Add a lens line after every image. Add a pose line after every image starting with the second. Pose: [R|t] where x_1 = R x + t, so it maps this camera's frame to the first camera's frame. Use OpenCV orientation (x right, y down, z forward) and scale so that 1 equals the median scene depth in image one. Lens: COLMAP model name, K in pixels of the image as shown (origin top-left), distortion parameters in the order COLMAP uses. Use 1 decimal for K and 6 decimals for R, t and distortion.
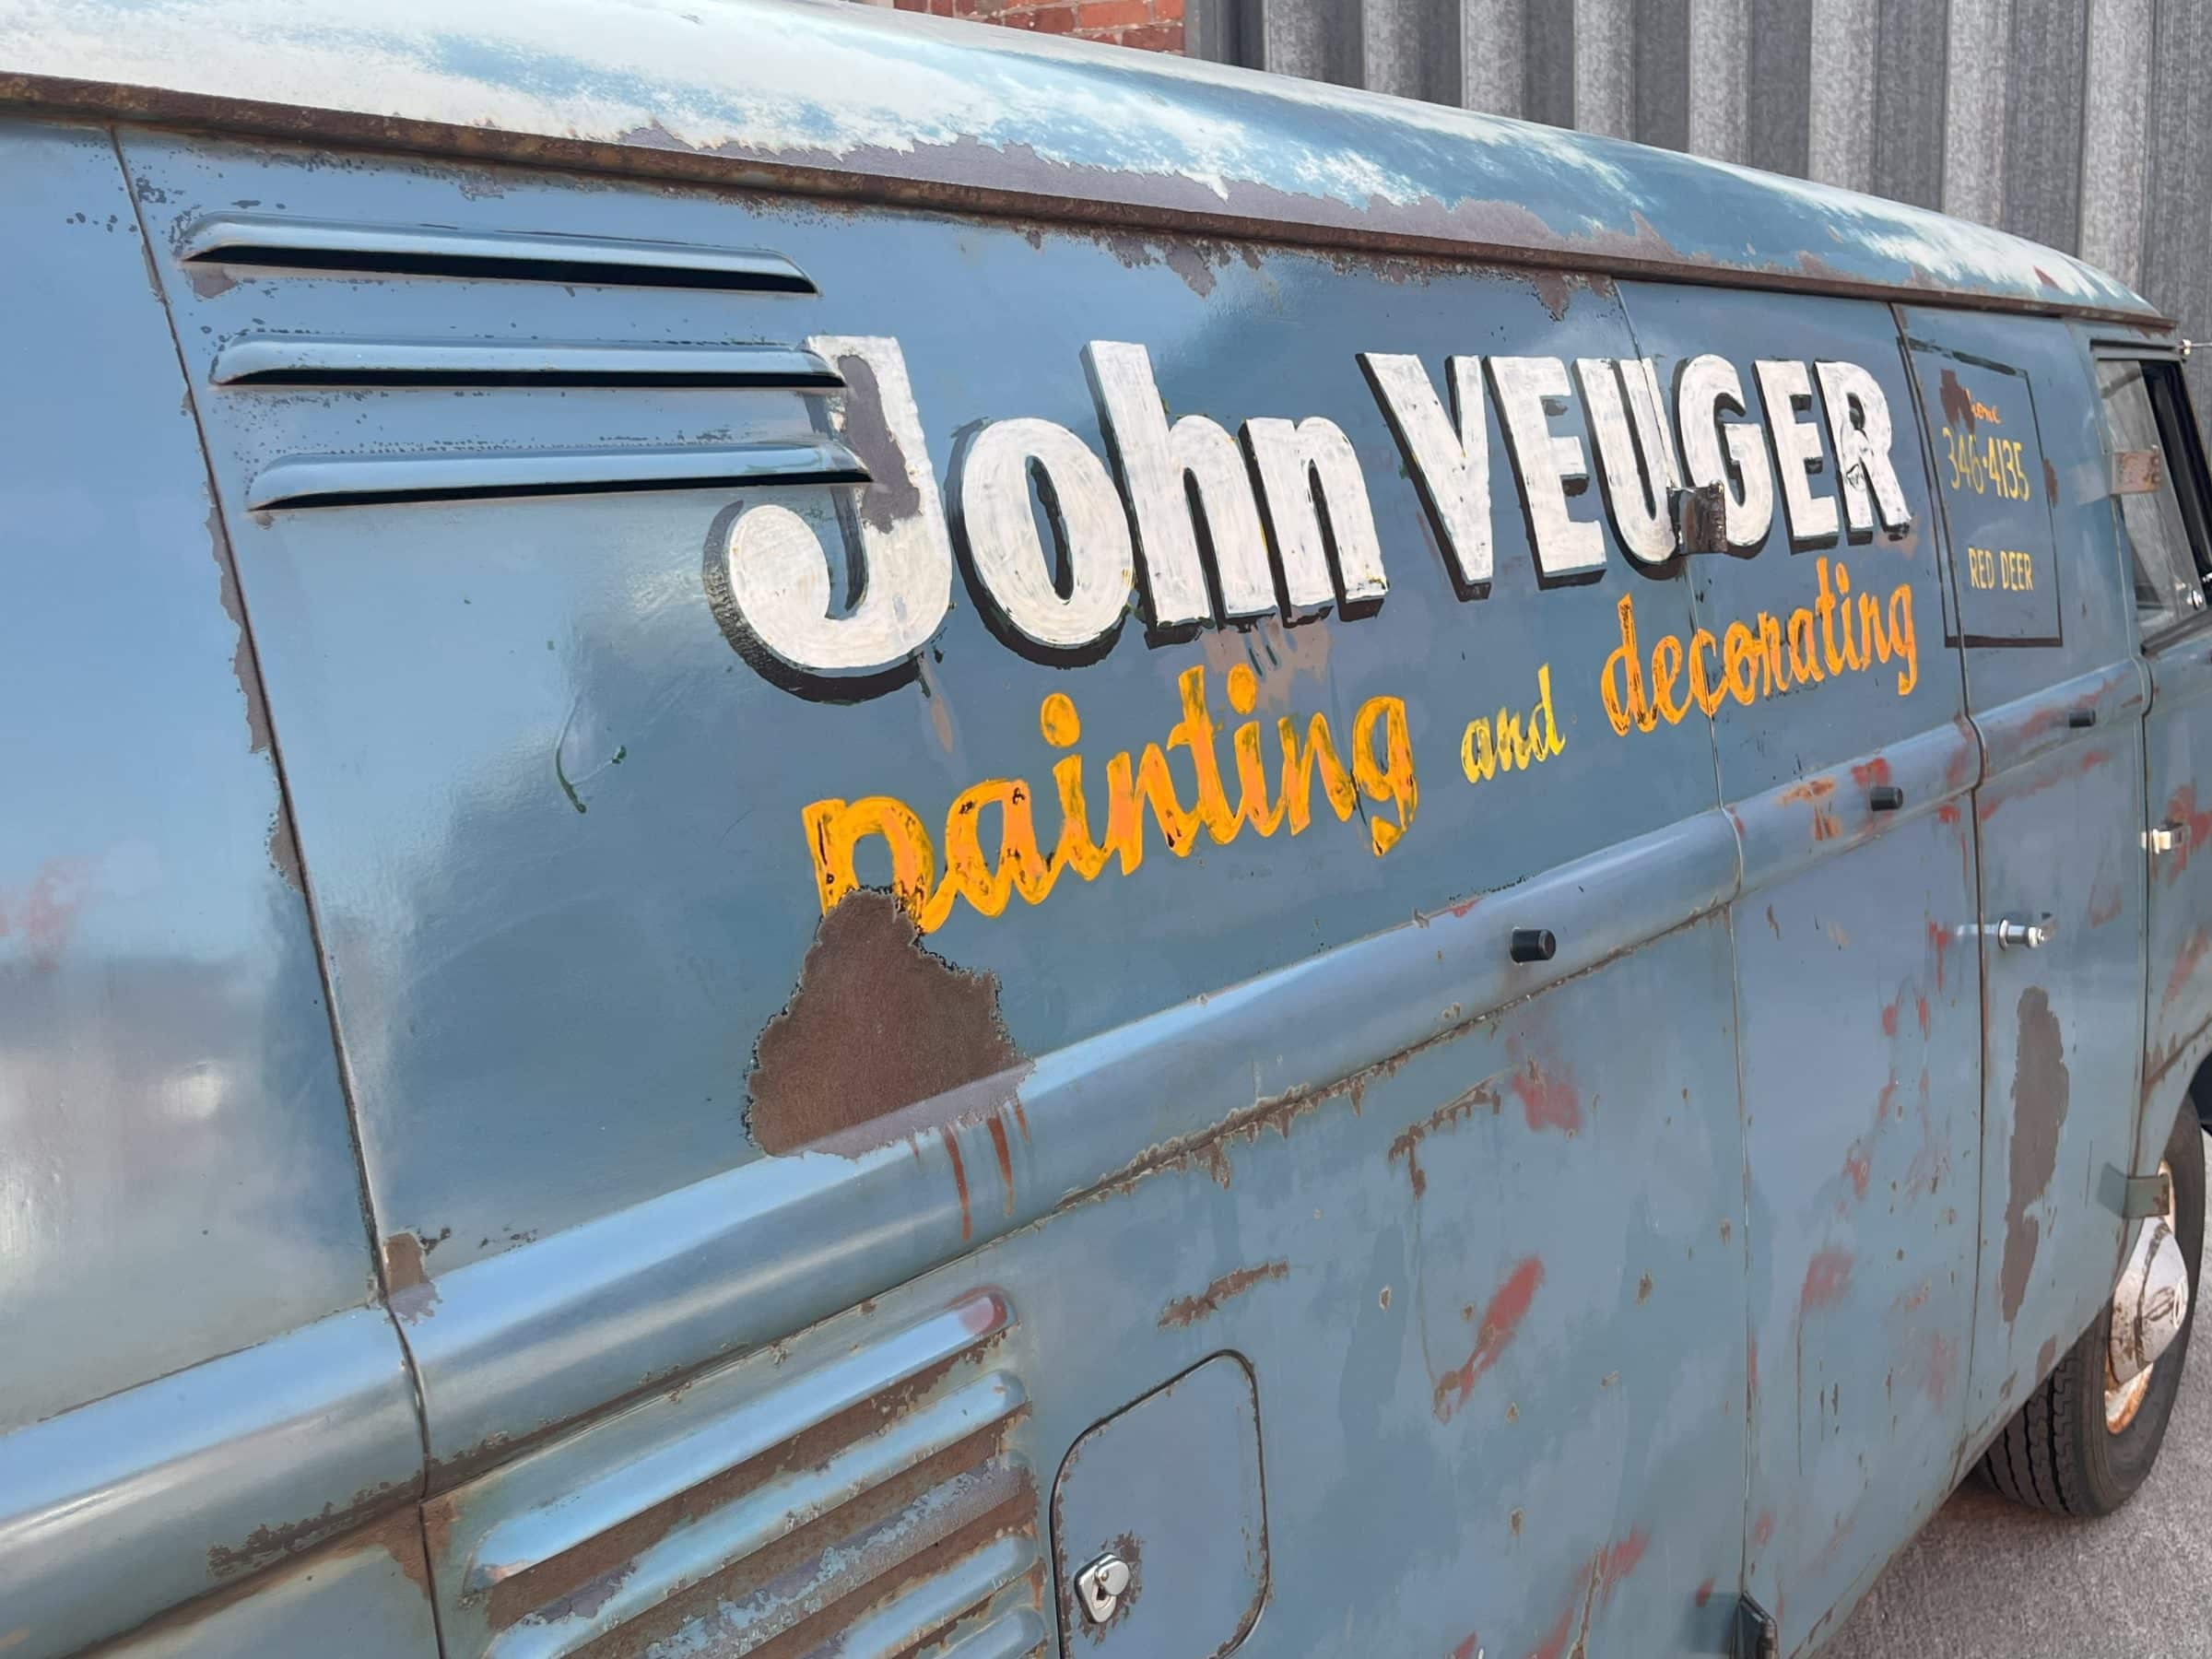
lens RADIAL K [[2045.3, 0, 1106.0], [0, 2045.3, 829.5], [0, 0, 1]] dist [0.062837, -0.104608]
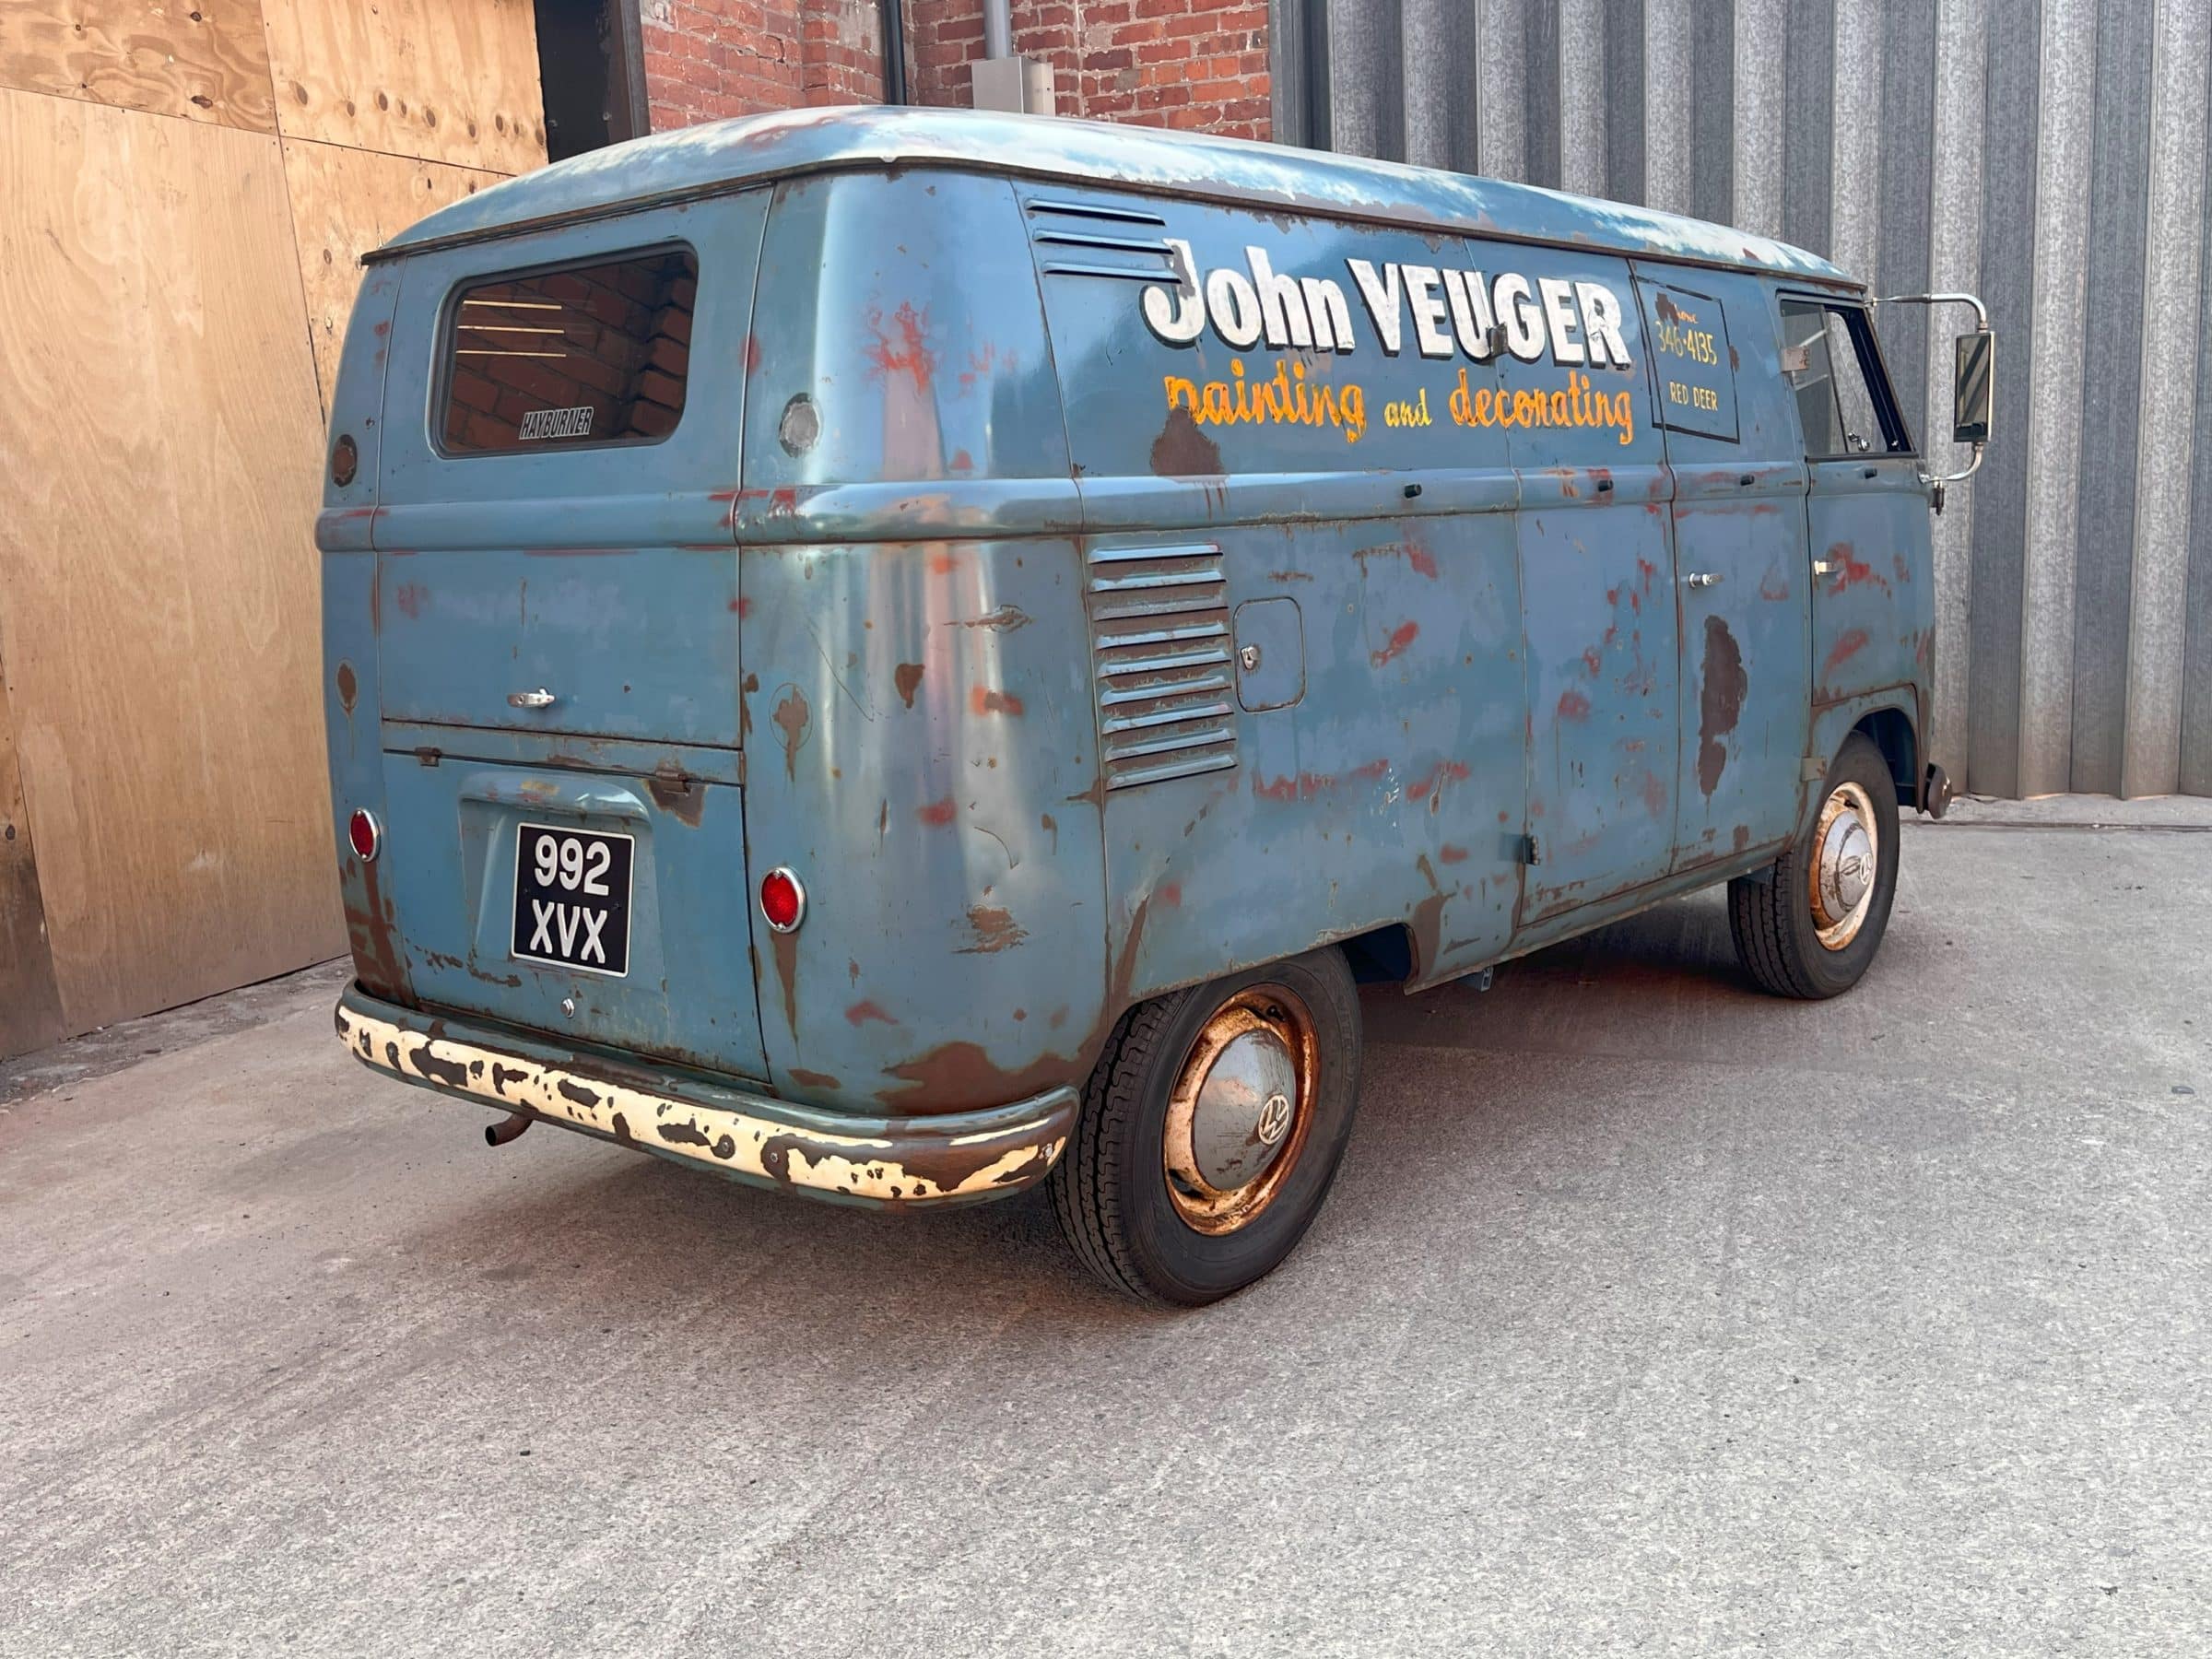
lens RADIAL K [[2045.3, 0, 1106.0], [0, 2045.3, 829.5], [0, 0, 1]] dist [0.062837, -0.104608]
pose [[0.999287, 0.006301, -0.037232, -0.068011], [-0.007090, 0.999752, -0.021118, 0.473627], [0.037090, 0.021367, 0.999083, -1.381446]]
